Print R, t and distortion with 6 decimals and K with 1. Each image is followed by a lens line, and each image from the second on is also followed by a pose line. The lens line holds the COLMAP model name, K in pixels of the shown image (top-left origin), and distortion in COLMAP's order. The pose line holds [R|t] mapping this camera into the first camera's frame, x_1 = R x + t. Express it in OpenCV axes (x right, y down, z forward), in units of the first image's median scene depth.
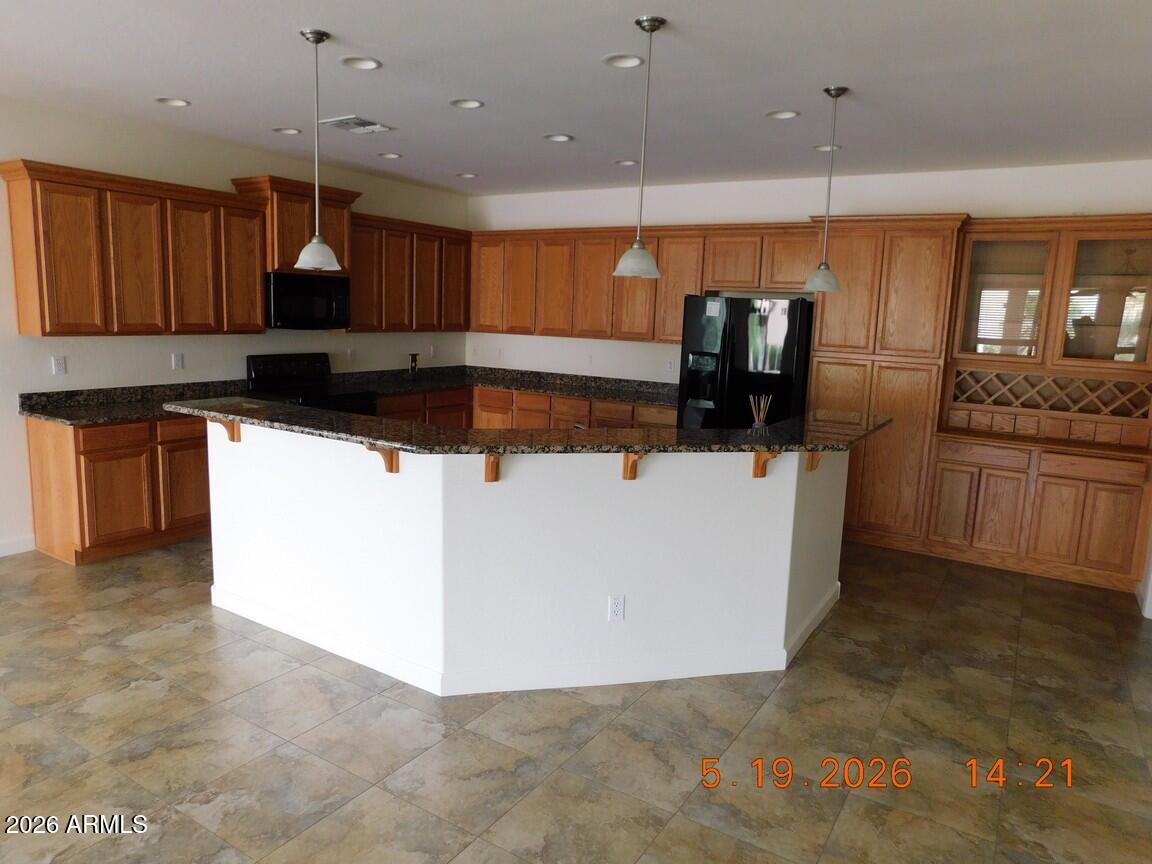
lens RADIAL K [[773.2, 0, 576.0], [0, 773.2, 432.0], [0, 0, 1]] dist [-0.059261, 0.054830]
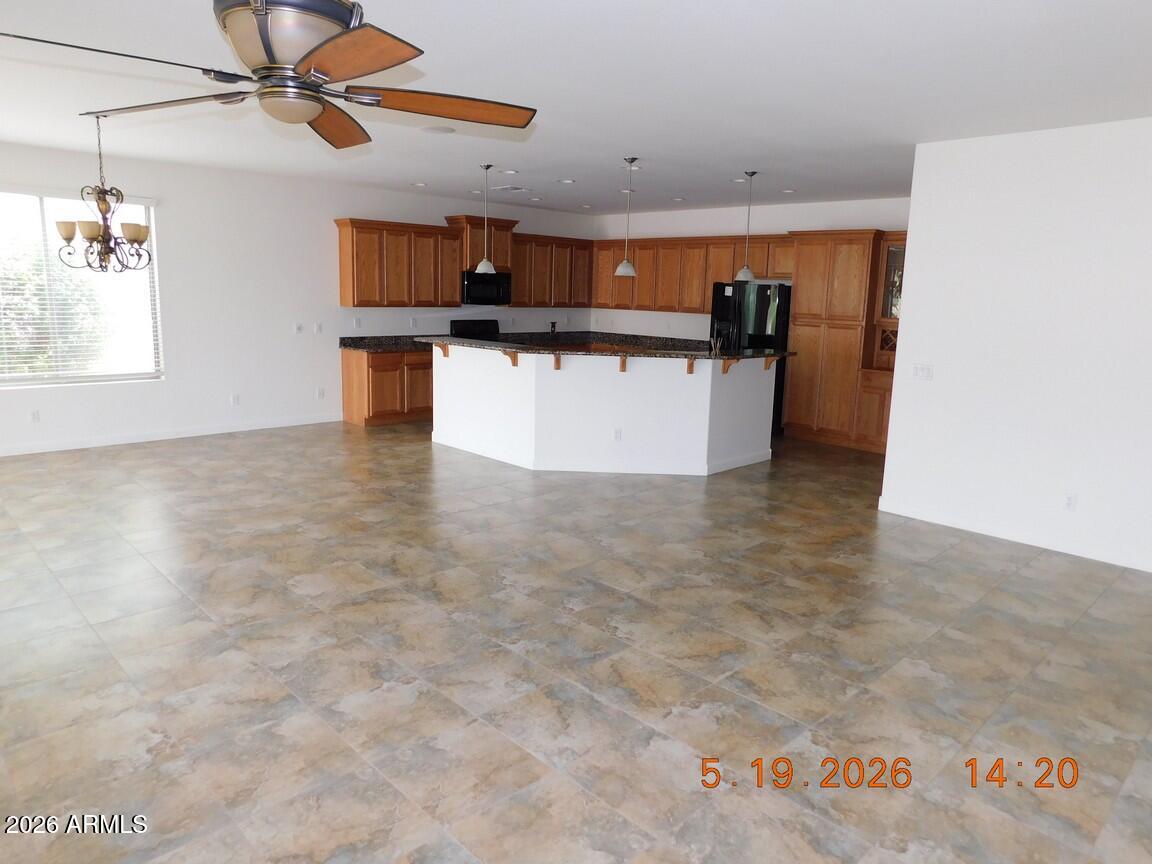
lens RADIAL K [[781.7, 0, 576.0], [0, 781.7, 432.0], [0, 0, 1]] dist [-0.050674, 0.058635]
pose [[0.972084, 0.034157, -0.232134, 0.278977], [-0.030444, 0.999345, 0.019559, 0.117549], [0.232650, -0.011946, 0.972487, -0.689478]]
